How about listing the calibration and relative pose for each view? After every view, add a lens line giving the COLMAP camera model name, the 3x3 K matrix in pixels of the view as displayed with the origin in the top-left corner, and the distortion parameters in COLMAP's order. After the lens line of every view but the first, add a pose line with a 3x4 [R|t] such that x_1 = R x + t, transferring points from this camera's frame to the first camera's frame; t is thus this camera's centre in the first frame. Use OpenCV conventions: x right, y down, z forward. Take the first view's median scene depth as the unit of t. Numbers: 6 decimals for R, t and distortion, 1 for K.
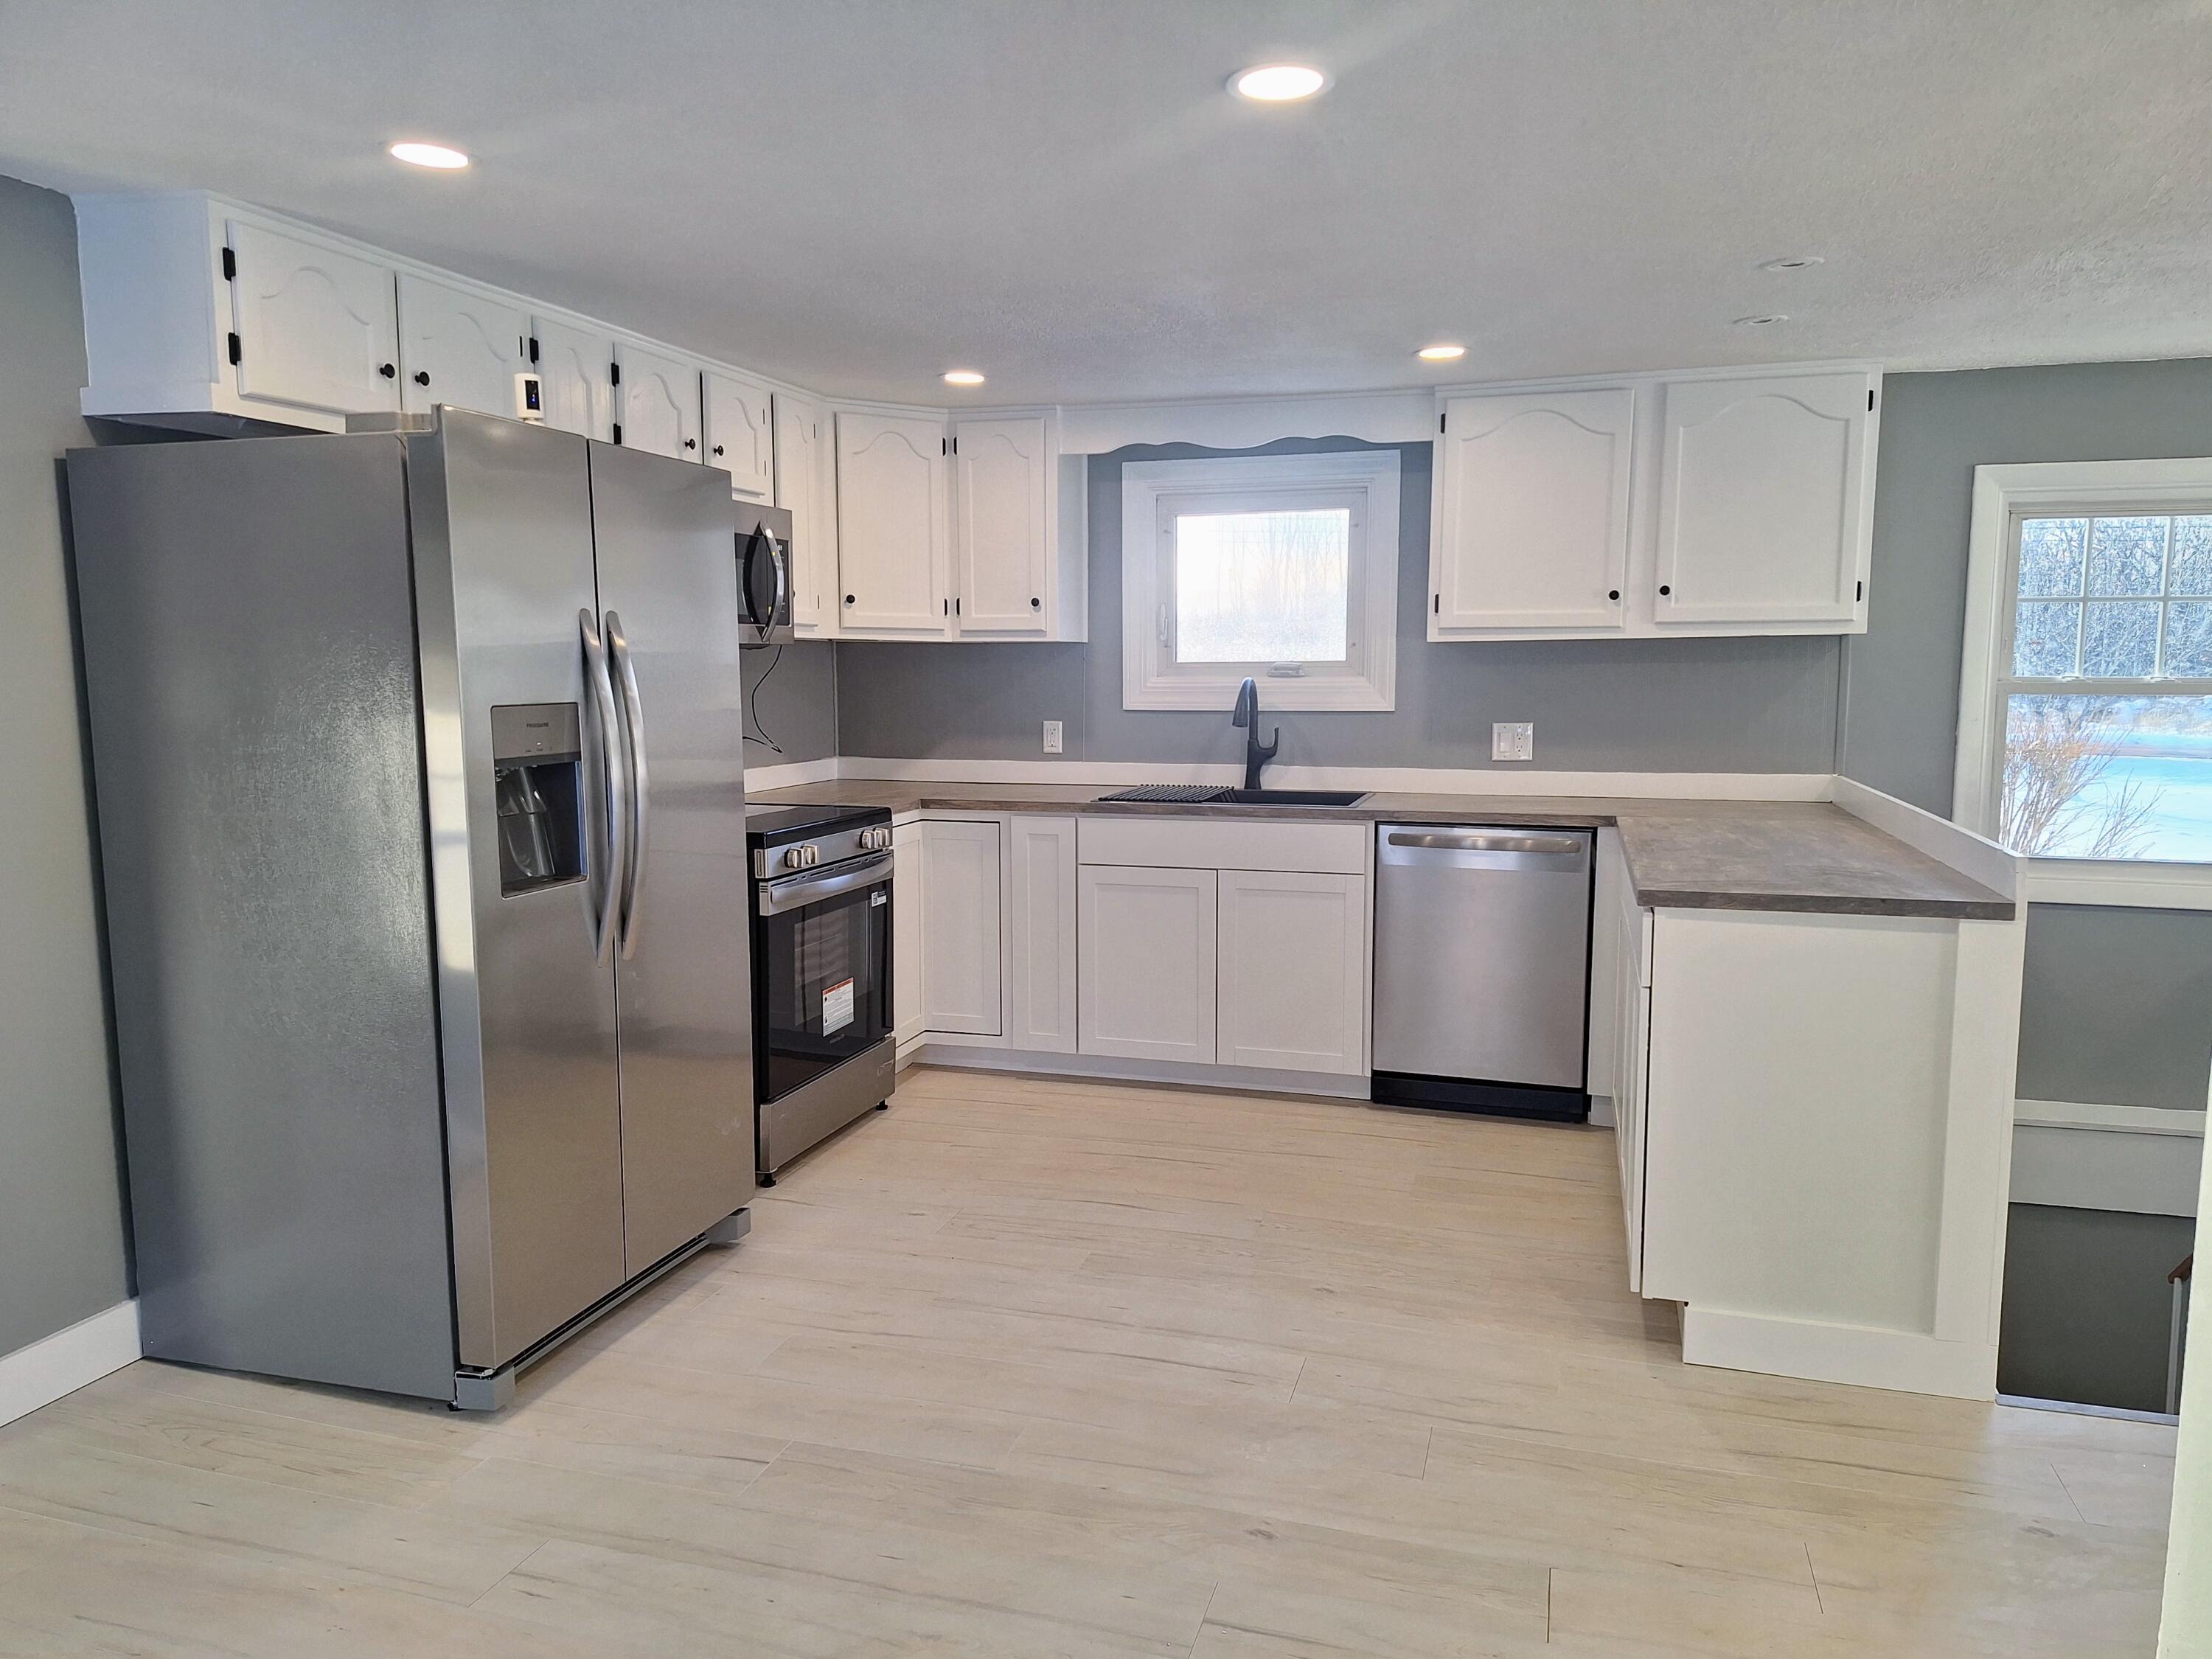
lens RADIAL K [[1454.4, 0, 1106.0], [0, 1454.4, 829.5], [0, 0, 1]] dist [0.084905, -0.068568]
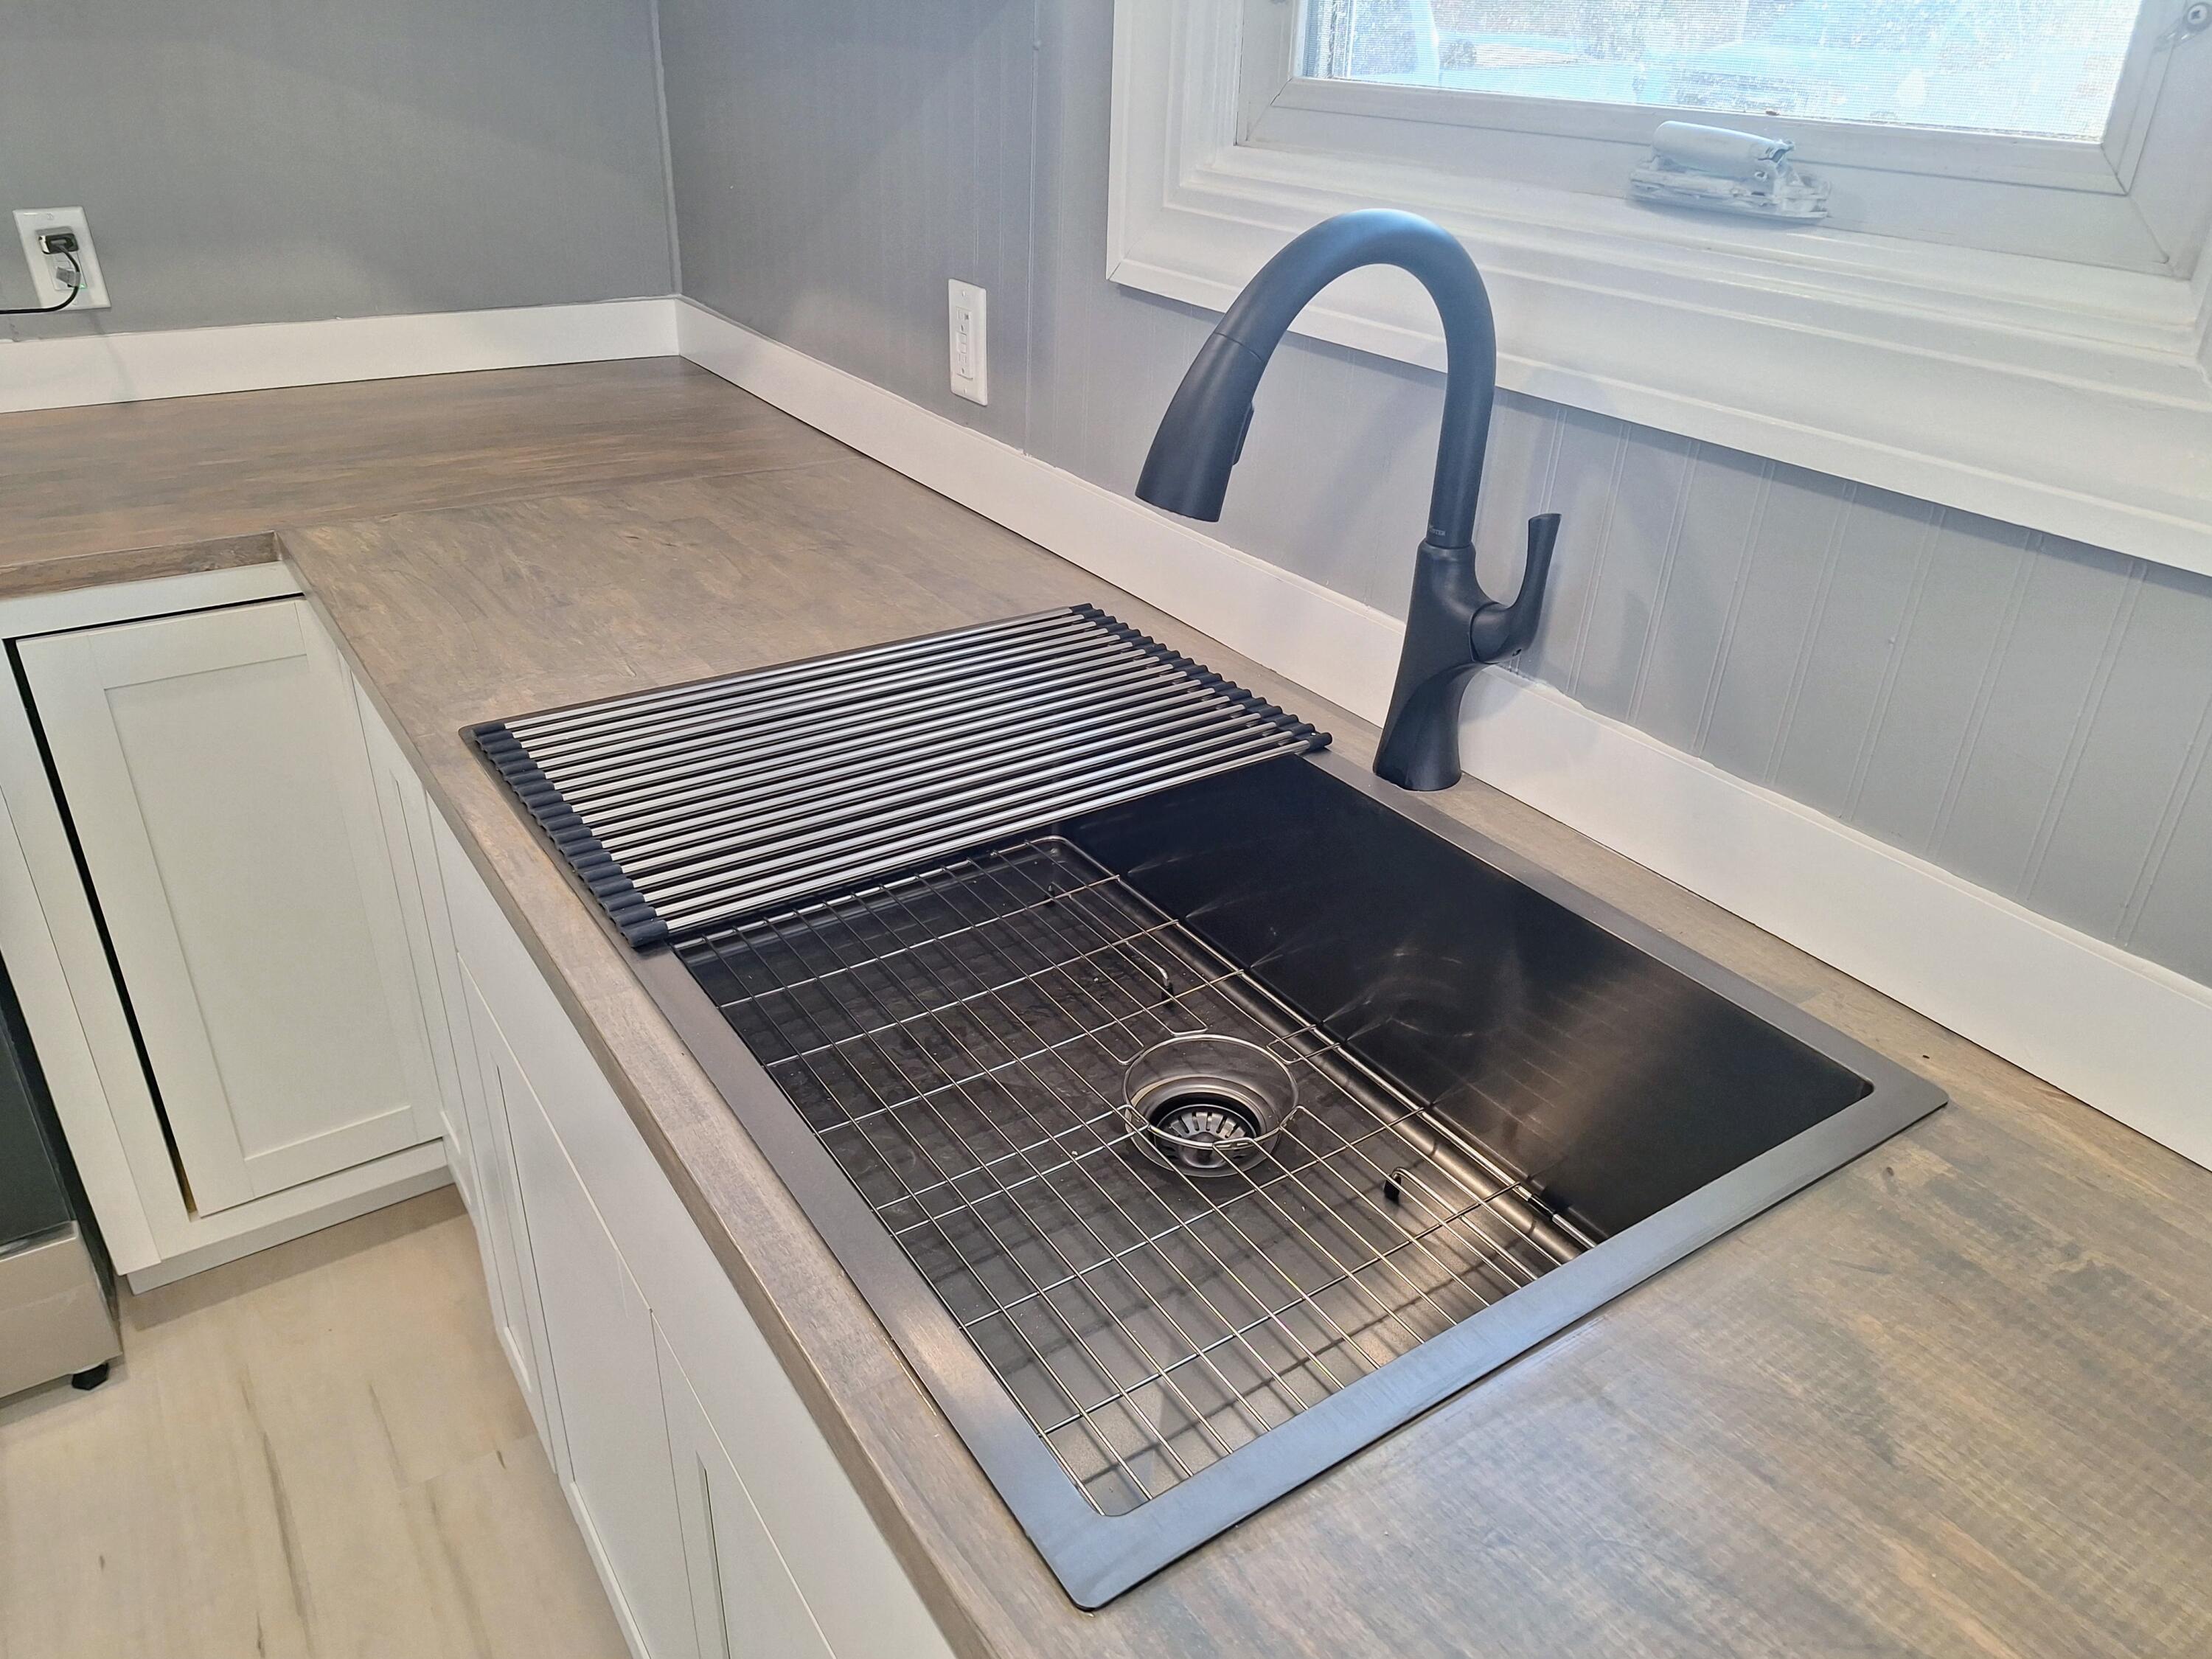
lens RADIAL K [[1555.6, 0, 1106.4], [0, 1555.6, 819.2], [0, 0, 1]] dist [0.090094, -0.093014]
pose [[0.769813, 0.317354, -0.553782, 0.195834], [-0.100841, 0.917206, 0.385441, -0.104432], [0.630253, -0.240874, 0.738079, 0.801919]]
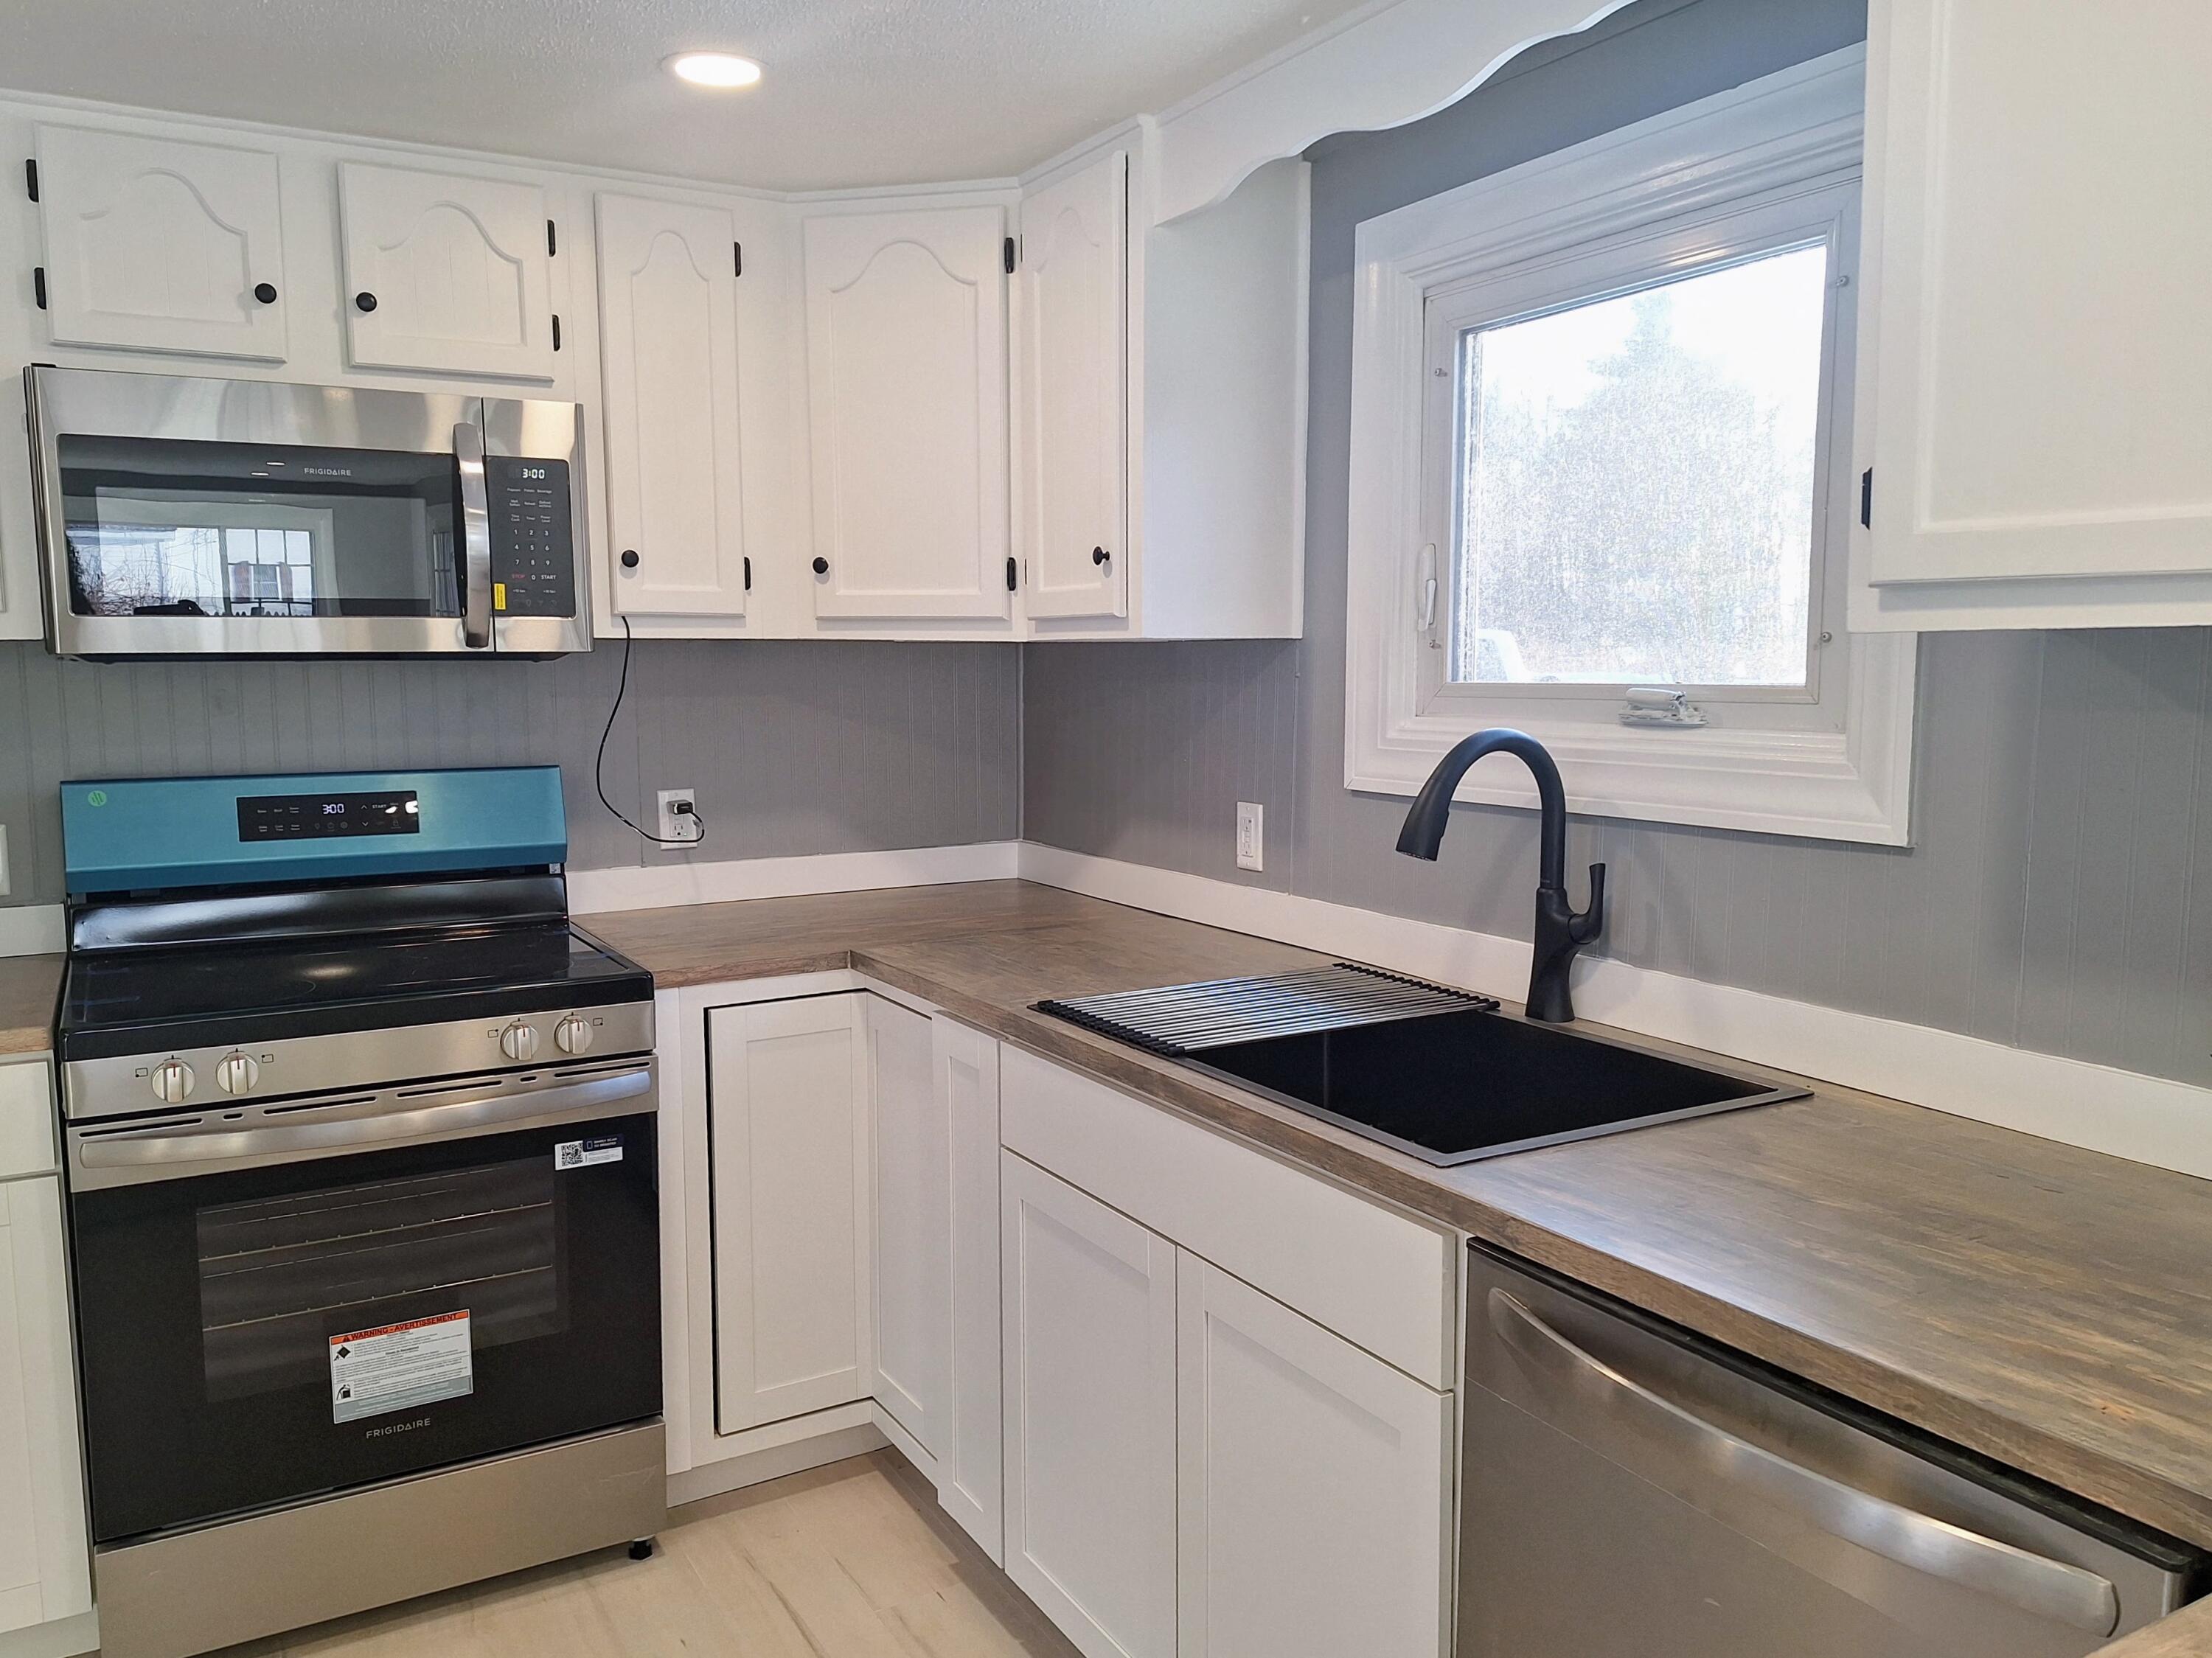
lens RADIAL K [[1665.0, 0, 1106.0], [0, 1665.0, 829.0], [0, 0, 1]] dist [0.065744, -0.004329]
pose [[0.730335, 0.068052, -0.679691, 0.313955], [-0.071563, 0.997172, 0.022944, -0.078742], [0.679330, 0.031883, 0.733140, 0.595180]]
